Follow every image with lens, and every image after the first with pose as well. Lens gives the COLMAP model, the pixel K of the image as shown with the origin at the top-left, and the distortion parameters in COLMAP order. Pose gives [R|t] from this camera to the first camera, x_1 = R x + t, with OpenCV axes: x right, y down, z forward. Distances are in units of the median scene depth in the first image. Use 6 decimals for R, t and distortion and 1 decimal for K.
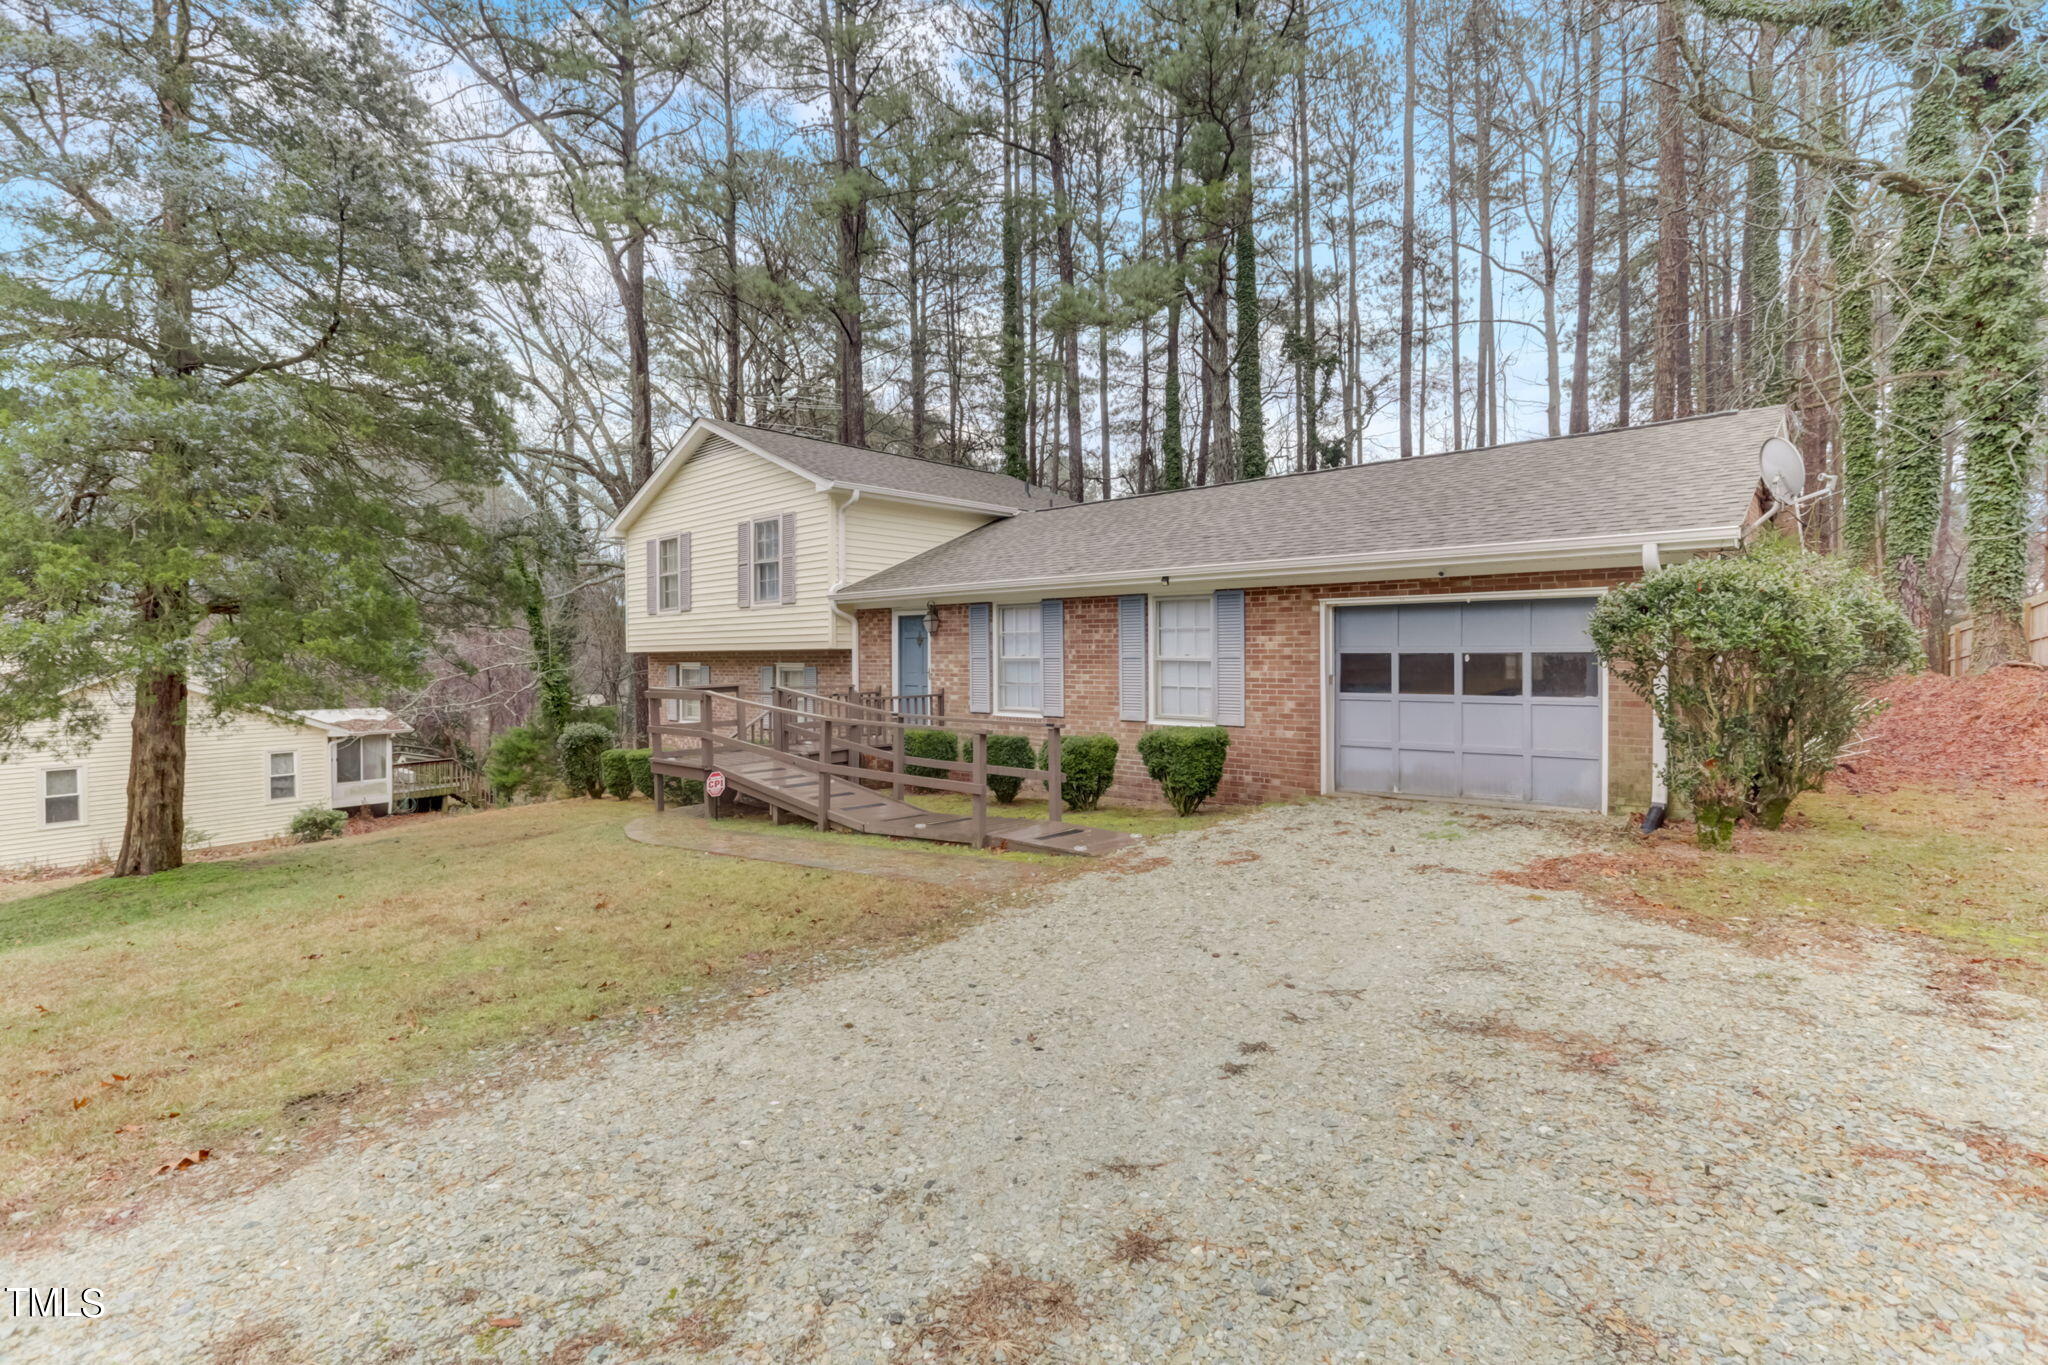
lens RADIAL K [[919.3, 0, 1024.0], [0, 919.3, 682.5], [0, 0, 1]] dist [-0.044652, 0.000168]
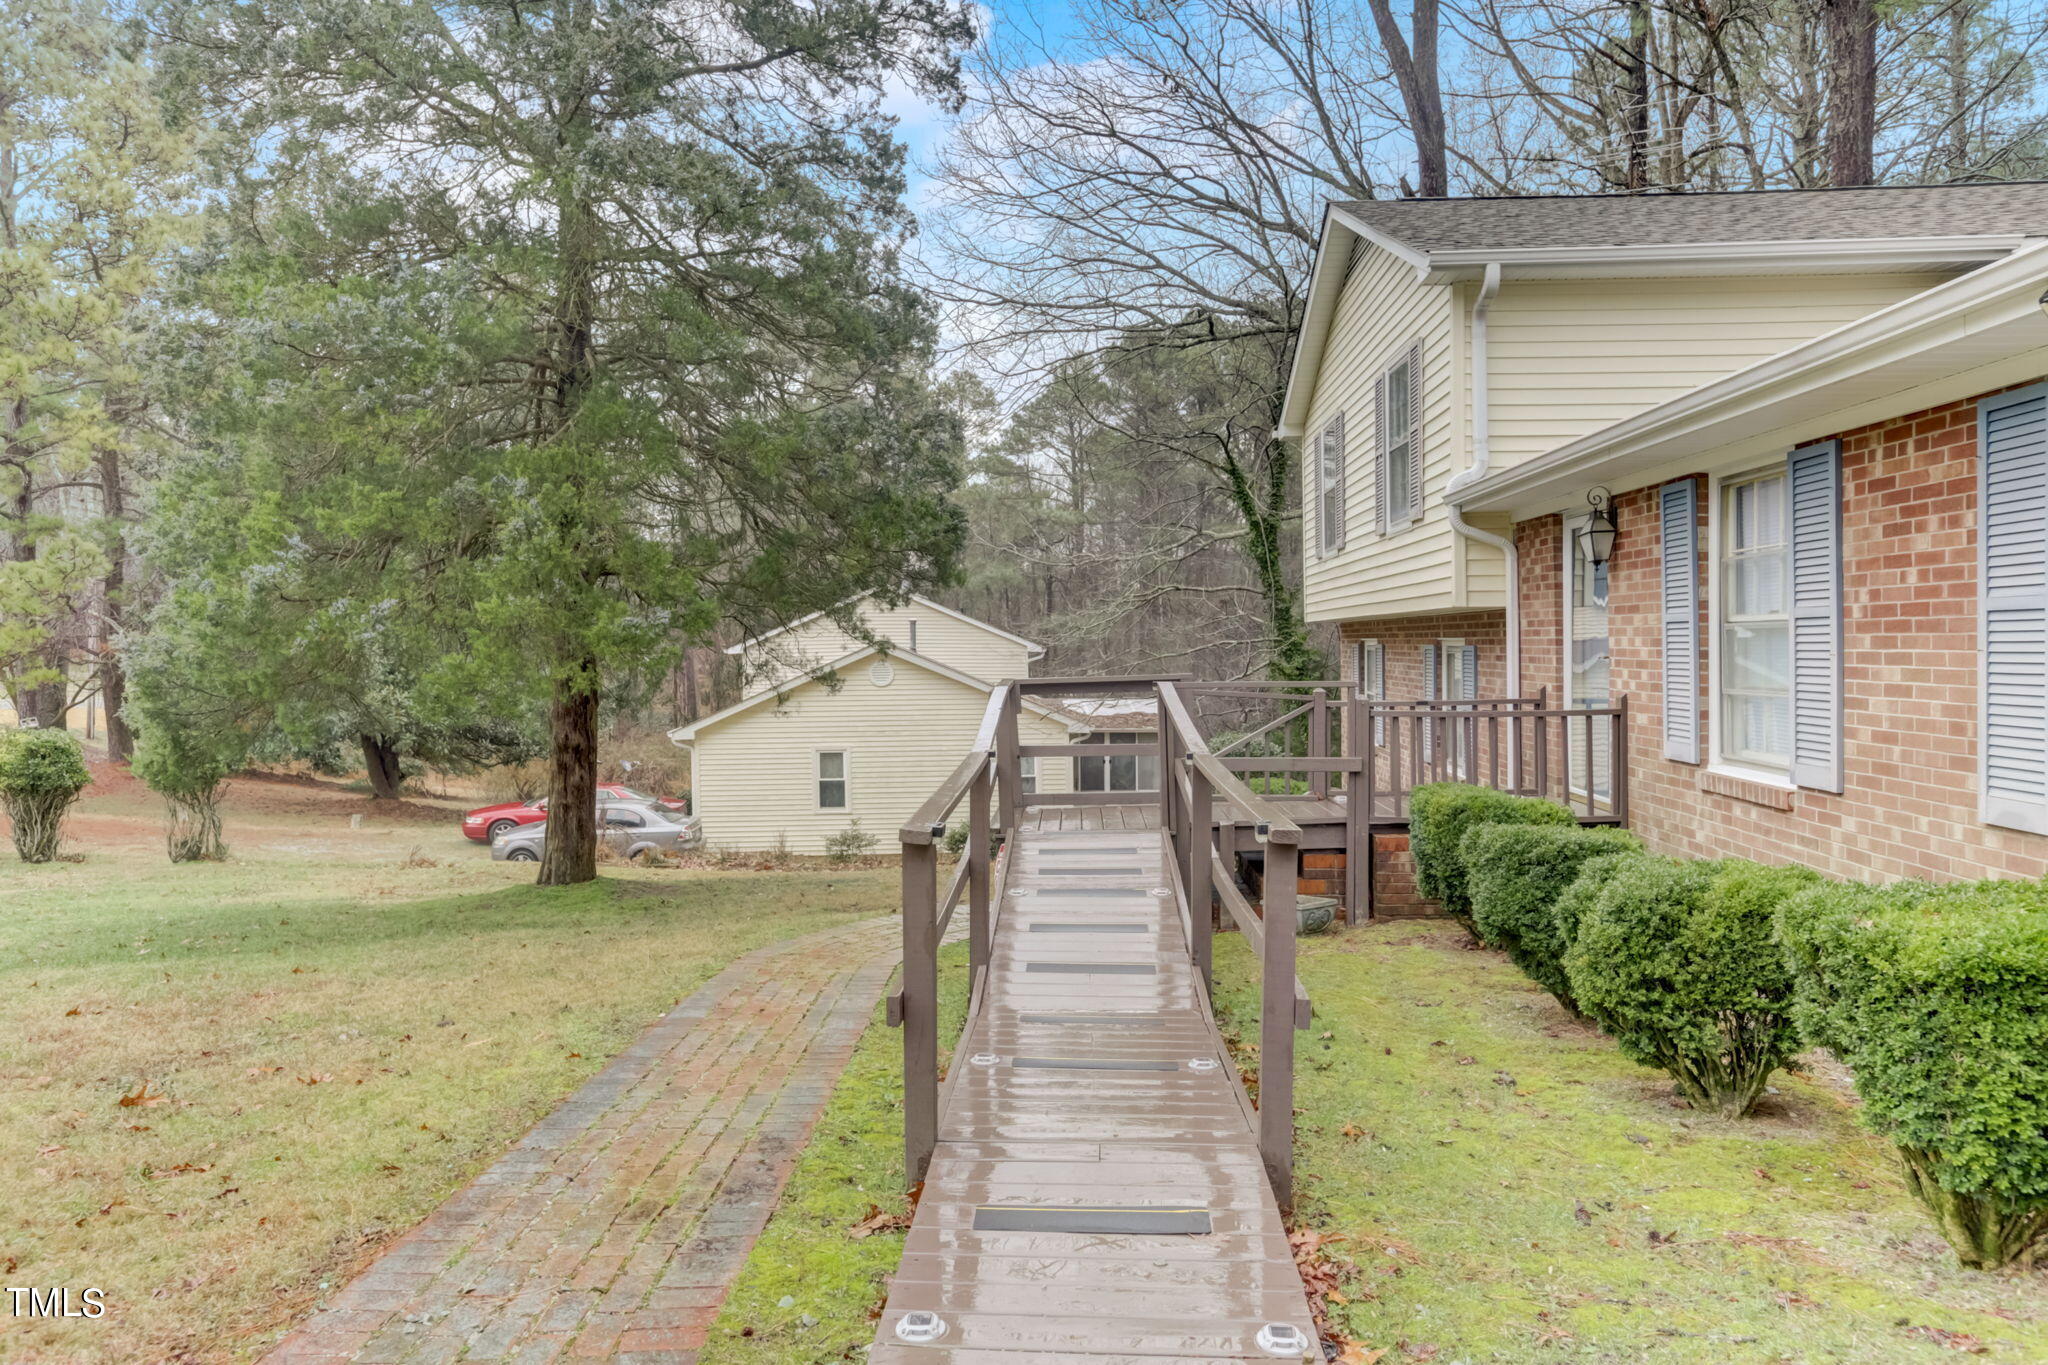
lens RADIAL K [[1304.5, 0, 1024.0], [0, 1304.5, 682.5], [0, 0, 1]] dist [0.004683, 0.001060]
pose [[0.635490, 0.023795, -0.771742, 0.224551], [-0.017419, 0.999712, 0.016481, -0.005308], [0.771912, 0.002969, 0.635722, 0.486300]]
